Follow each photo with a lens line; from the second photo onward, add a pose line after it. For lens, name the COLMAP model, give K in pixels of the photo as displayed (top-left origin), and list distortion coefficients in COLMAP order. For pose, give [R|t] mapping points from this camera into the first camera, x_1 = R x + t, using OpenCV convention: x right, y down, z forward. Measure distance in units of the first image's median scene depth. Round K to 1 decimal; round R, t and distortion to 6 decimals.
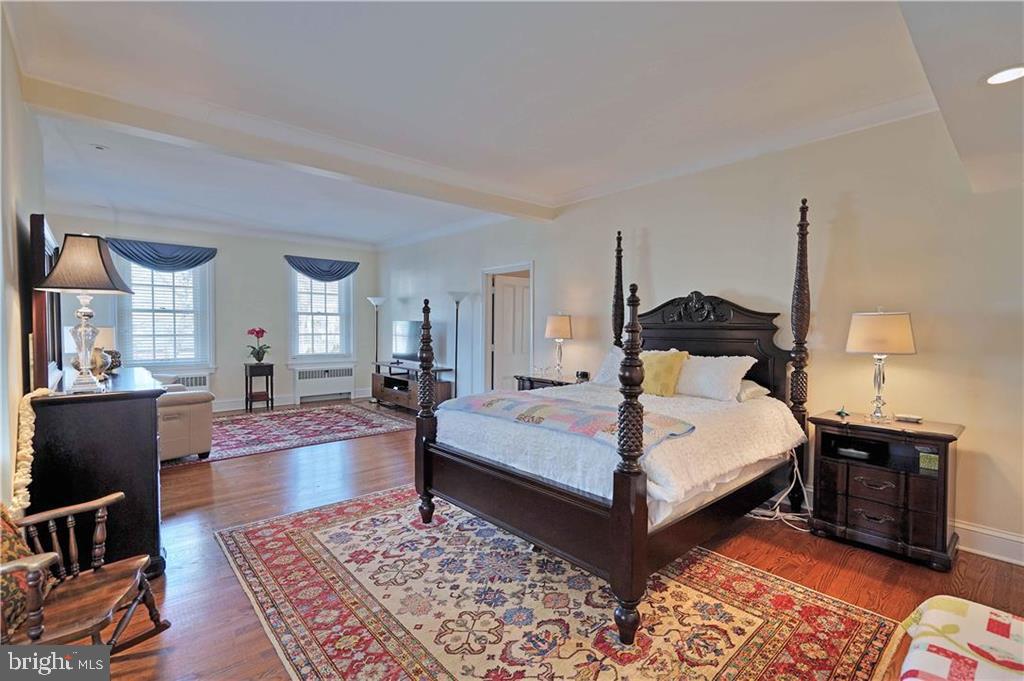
lens RADIAL K [[460.1, 0, 514.2], [0, 460.1, 340.1], [0, 0, 1]] dist [-0.005760, -0.000443]
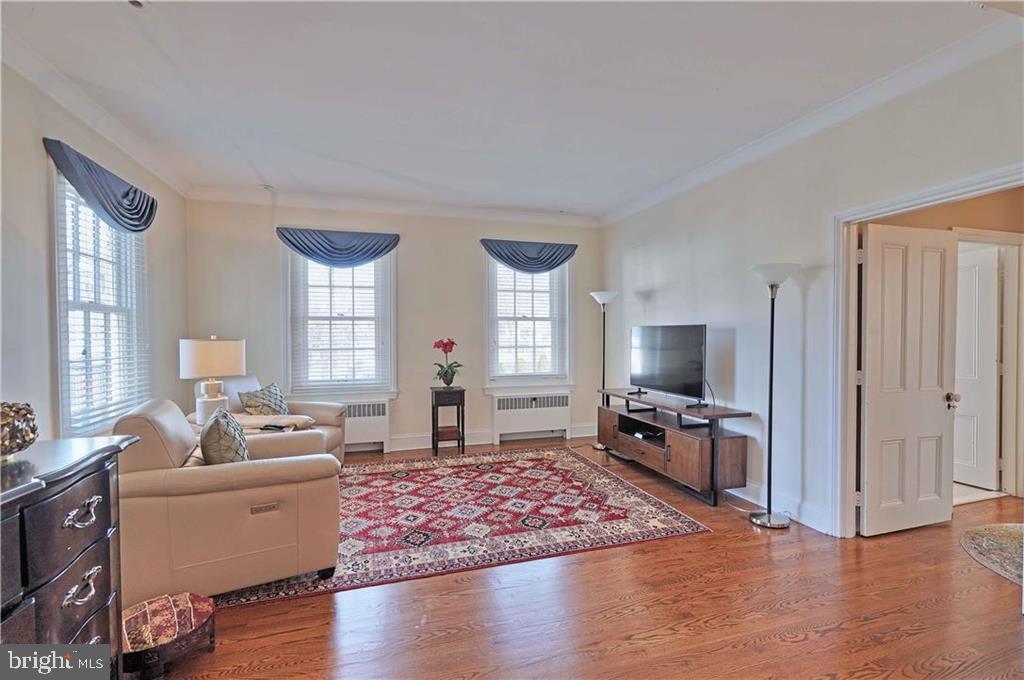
lens RADIAL K [[460.1, 0, 510.3], [0, 460.1, 343.4], [0, 0, 1]] dist [-0.005760, -0.000443]
pose [[0.904766, -0.002458, -0.425902, -0.154267], [-0.002608, 0.999933, -0.011310, -0.011329], [0.425901, 0.011344, 0.904699, 0.379134]]
